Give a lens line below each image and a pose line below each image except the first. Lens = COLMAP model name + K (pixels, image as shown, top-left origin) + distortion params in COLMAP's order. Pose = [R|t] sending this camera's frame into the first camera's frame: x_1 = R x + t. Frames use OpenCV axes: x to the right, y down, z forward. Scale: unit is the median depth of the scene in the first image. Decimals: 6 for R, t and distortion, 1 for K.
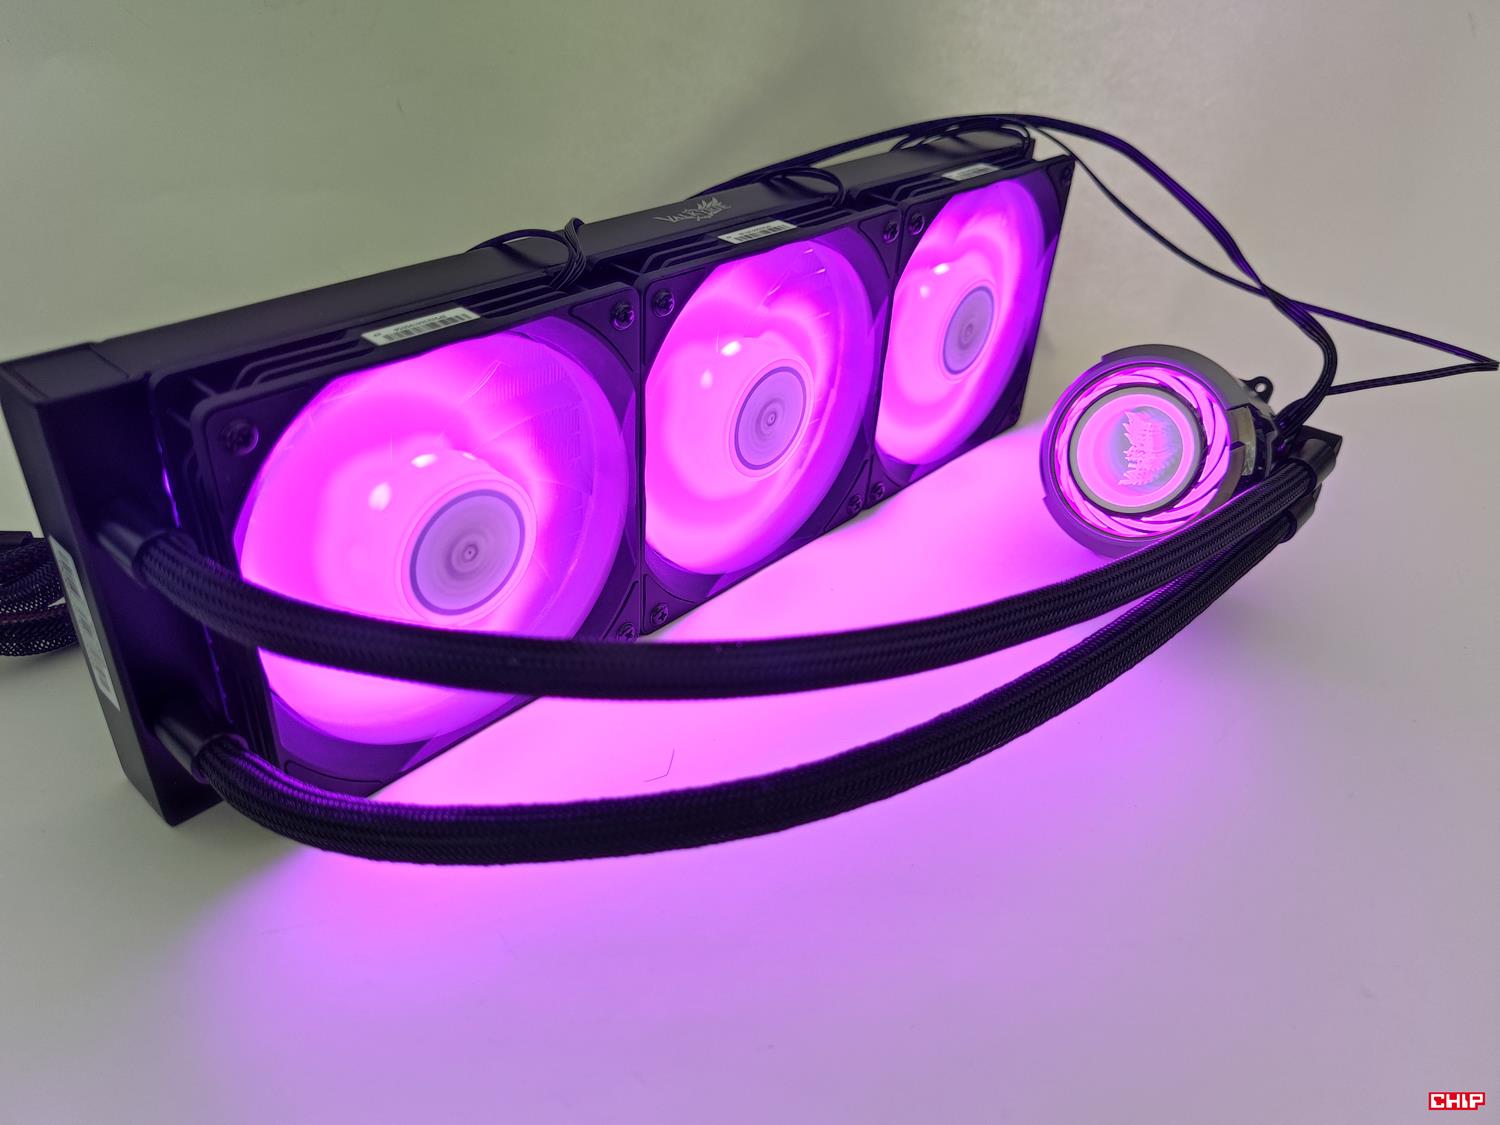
lens RADIAL K [[1180.0, 0, 748.9], [0, 1180.0, 555.1], [0, 0, 1]] dist [-0.007705, -0.030951]
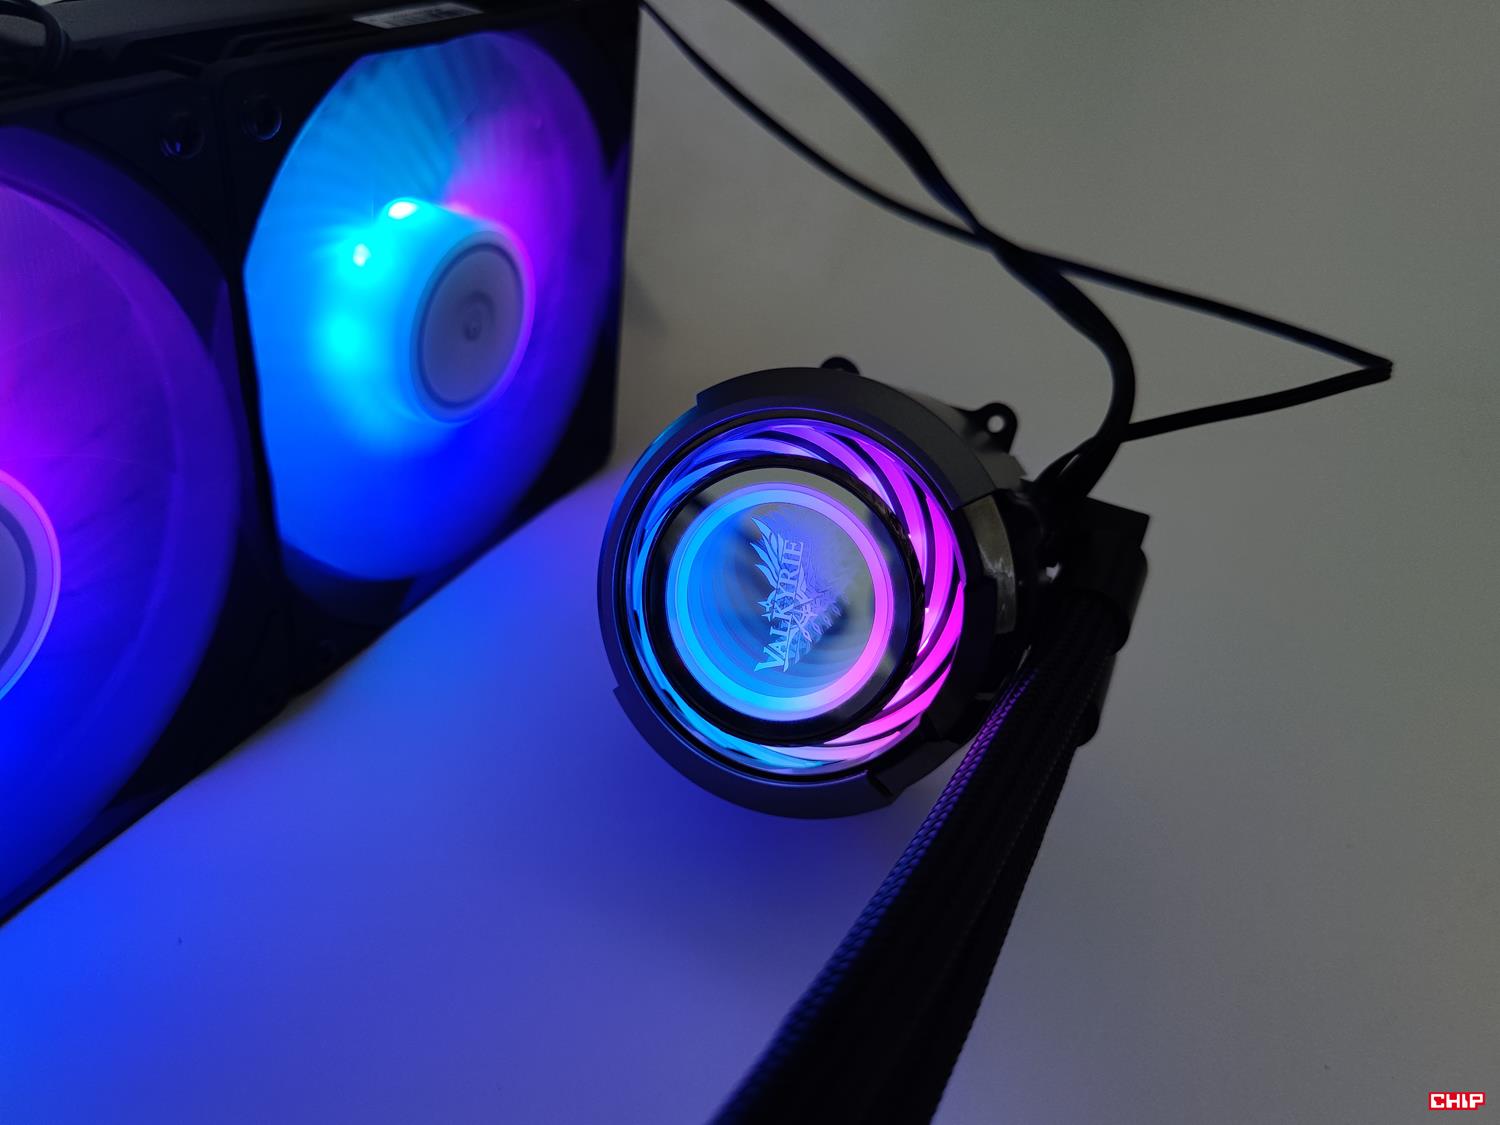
lens RADIAL K [[1181.9, 0, 740.9], [0, 1181.9, 571.7], [0, 0, 1]] dist [0.011236, -0.010606]
pose [[0.963966, -0.107272, 0.243438, 0.185784], [0.089596, 0.992548, 0.082586, -0.131322], [-0.250483, -0.057799, 0.966394, 0.508108]]
